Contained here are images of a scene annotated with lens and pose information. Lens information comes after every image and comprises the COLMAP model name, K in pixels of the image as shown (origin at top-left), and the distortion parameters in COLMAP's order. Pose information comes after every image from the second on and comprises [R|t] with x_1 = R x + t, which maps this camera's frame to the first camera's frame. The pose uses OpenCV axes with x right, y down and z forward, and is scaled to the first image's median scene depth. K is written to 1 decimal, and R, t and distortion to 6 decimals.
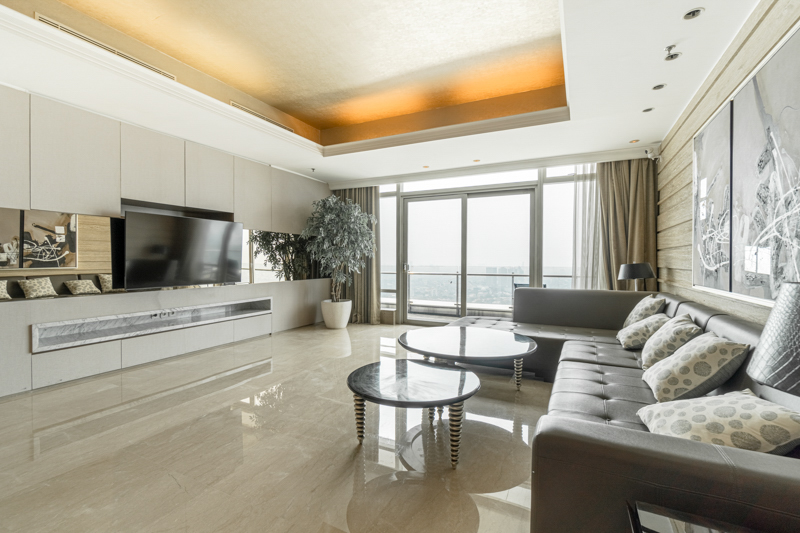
lens RADIAL K [[359.8, 0, 403.4], [0, 359.8, 266.6], [0, 0, 1]] dist [-0.003180, -0.000882]
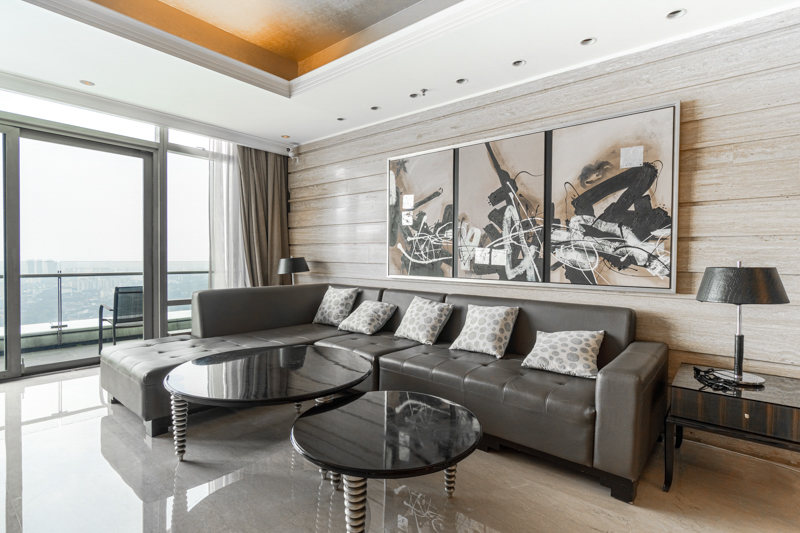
lens RADIAL K [[405.1, 0, 403.2], [0, 405.1, 268.1], [0, 0, 1]] dist [-0.006169, -0.000738]
pose [[0.245434, -0.019813, 0.969211, -0.318101], [0.001640, 0.999798, 0.020023, -0.001500], [-0.969412, -0.003325, 0.245417, 0.329464]]
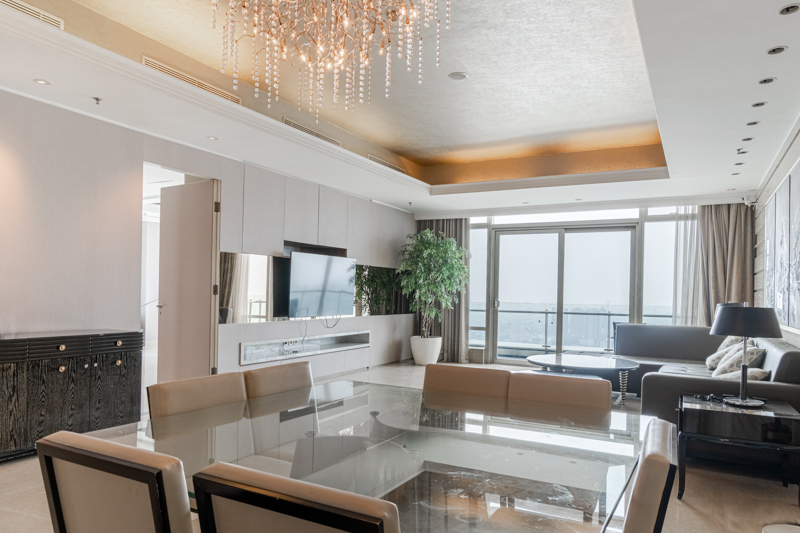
lens RADIAL K [[550.8, 0, 405.3], [0, 550.8, 292.2], [0, 0, 1]] dist [-0.010987, 0.009544]
pose [[0.999349, 0.016209, -0.032236, -0.227922], [-0.016884, 0.999641, -0.020801, 0.007428], [0.031887, 0.021332, 0.999264, -0.555388]]
